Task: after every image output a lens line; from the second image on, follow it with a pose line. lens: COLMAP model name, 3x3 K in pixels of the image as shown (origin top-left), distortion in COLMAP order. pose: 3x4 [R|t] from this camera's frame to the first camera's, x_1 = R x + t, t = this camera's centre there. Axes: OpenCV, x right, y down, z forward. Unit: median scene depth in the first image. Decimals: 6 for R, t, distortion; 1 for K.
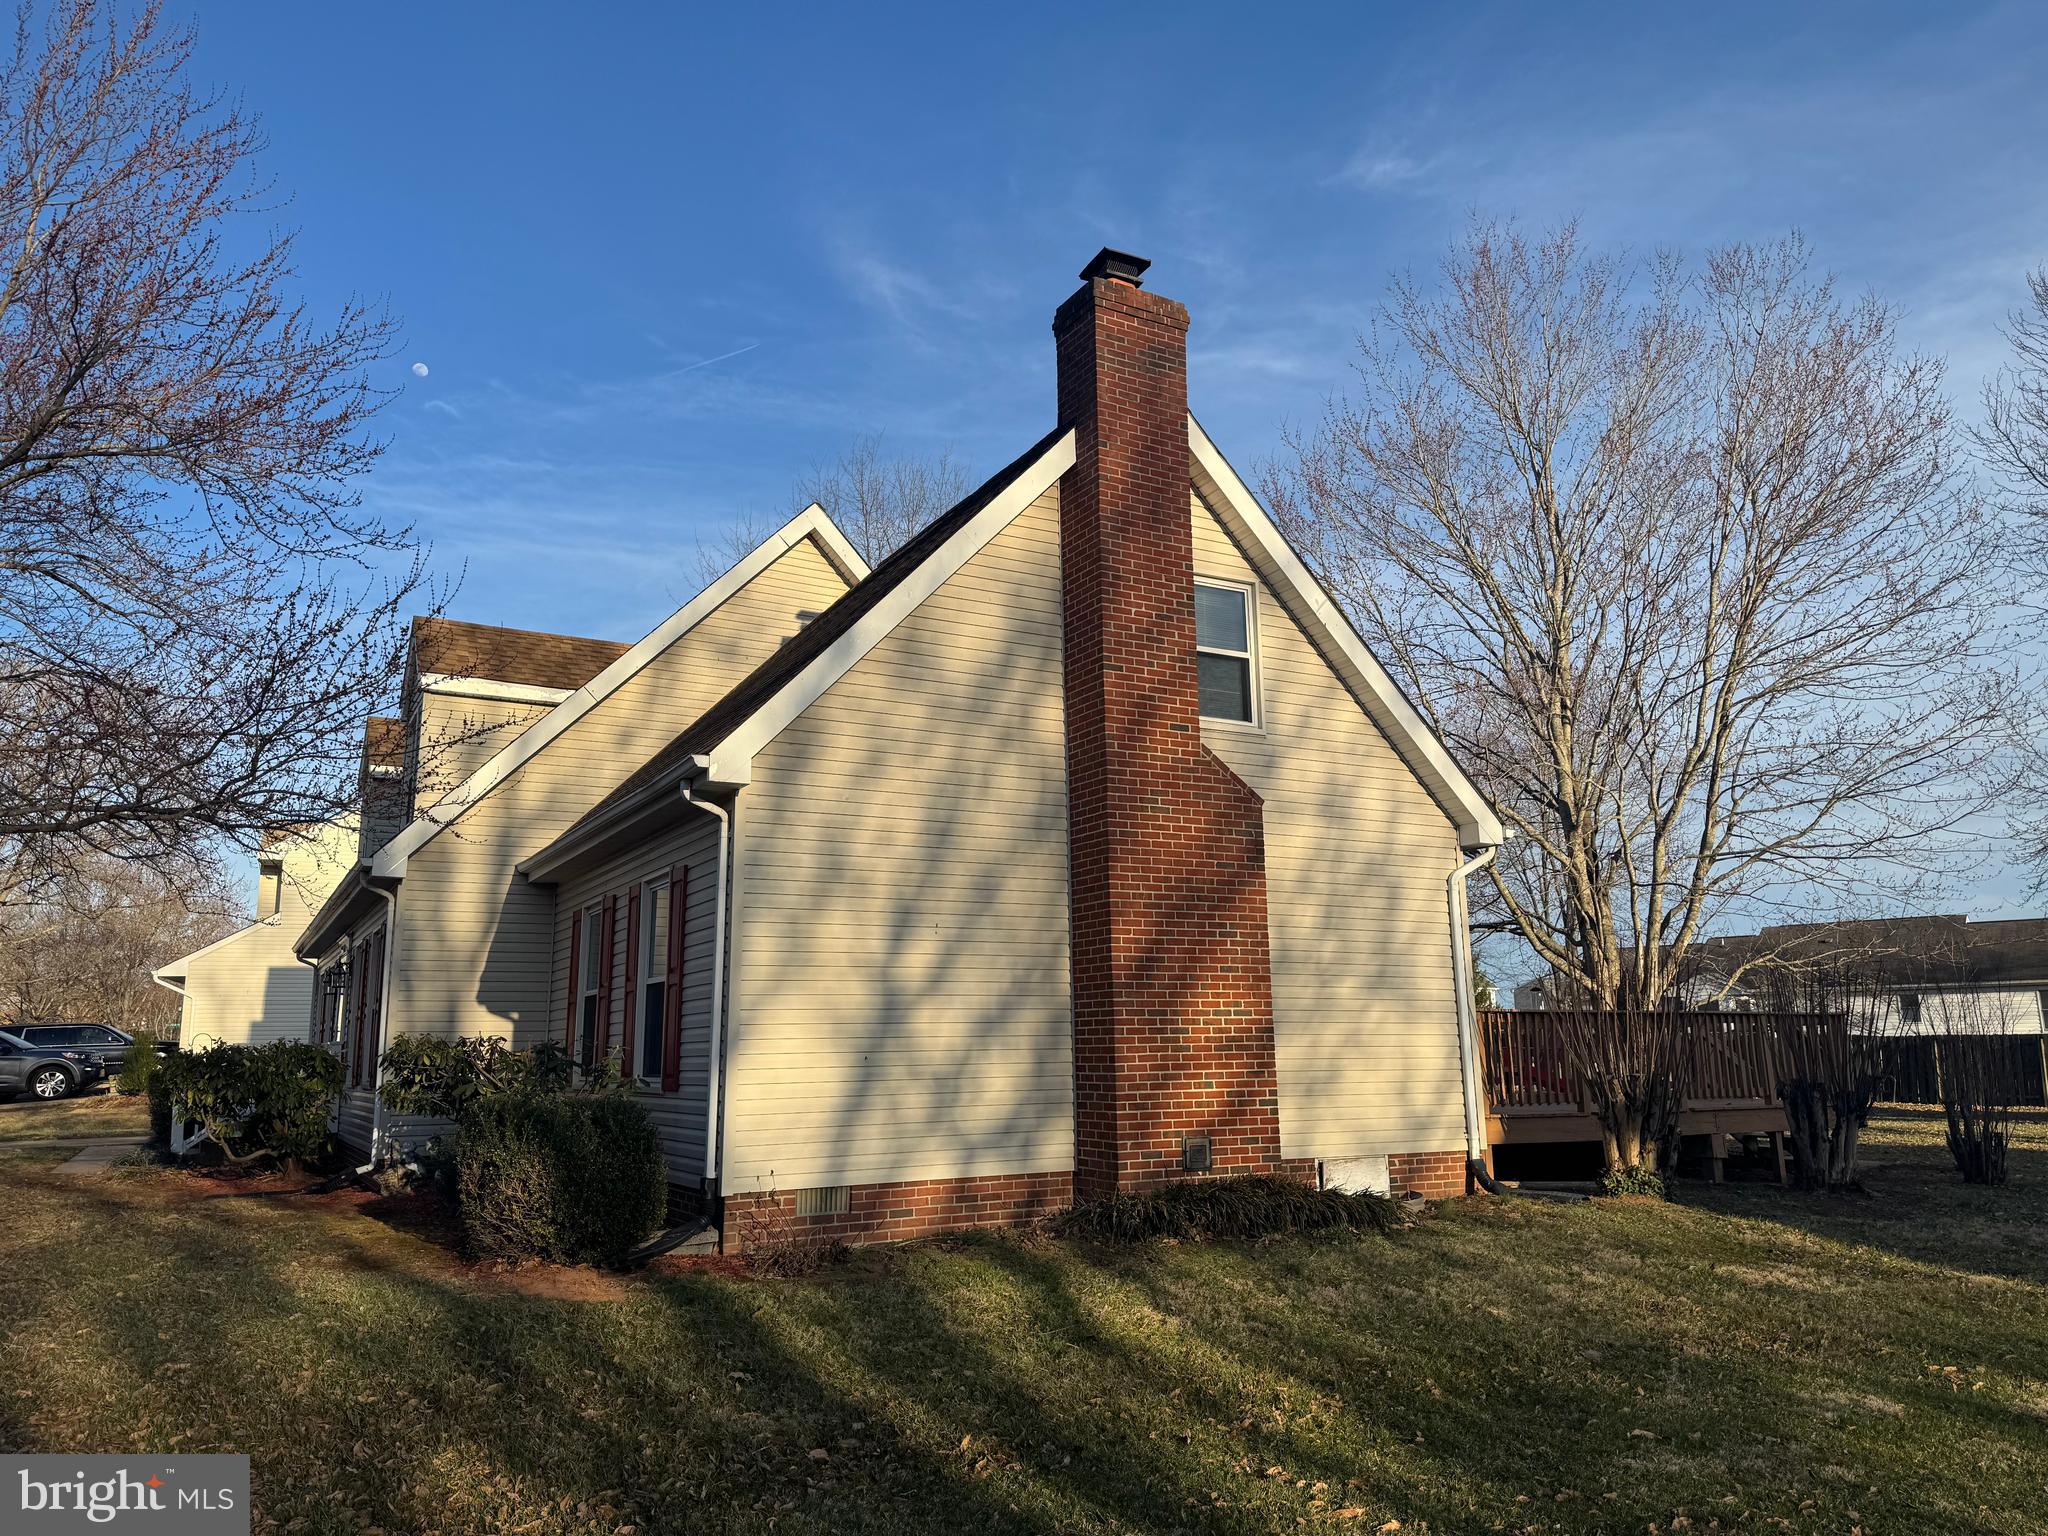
lens RADIAL K [[1400.4, 0, 1014.2], [0, 1400.4, 771.9], [0, 0, 1]] dist [0.128919, -0.171931]
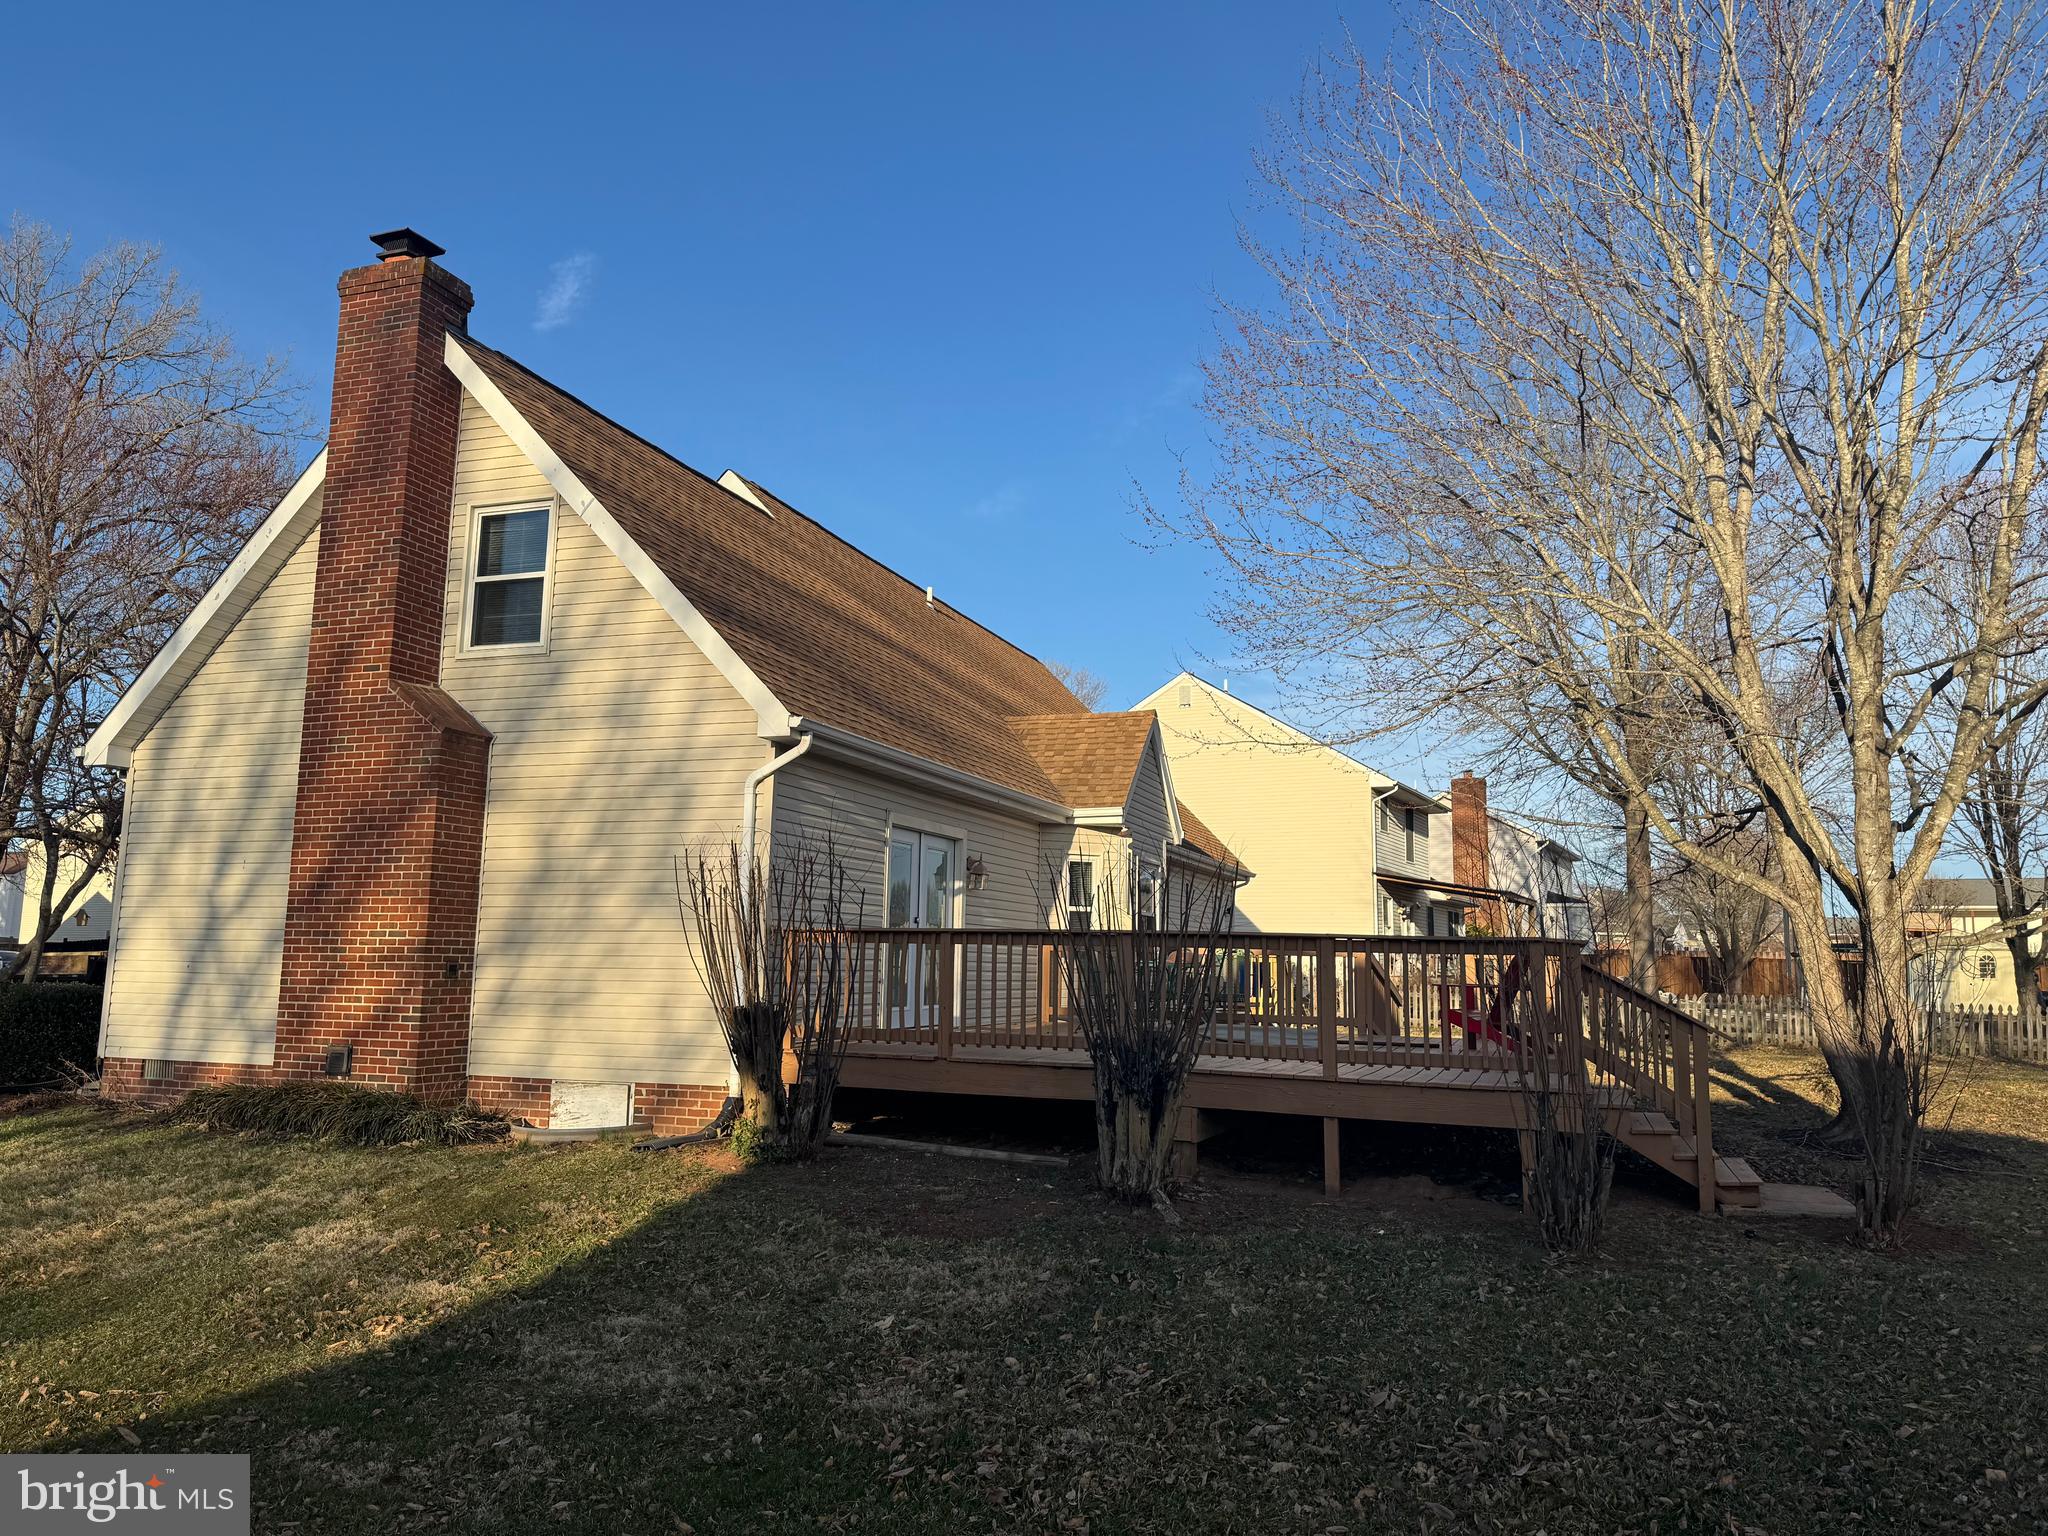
lens RADIAL K [[1424.0, 0, 1024.0], [0, 1424.0, 768.0], [0, 0, 1]] dist [0.059944, -0.064614]
pose [[0.665834, -0.073606, -0.742461, 1.294847], [0.119953, 0.992737, 0.009155, 0.096089], [0.736394, -0.095156, 0.669827, 0.648212]]
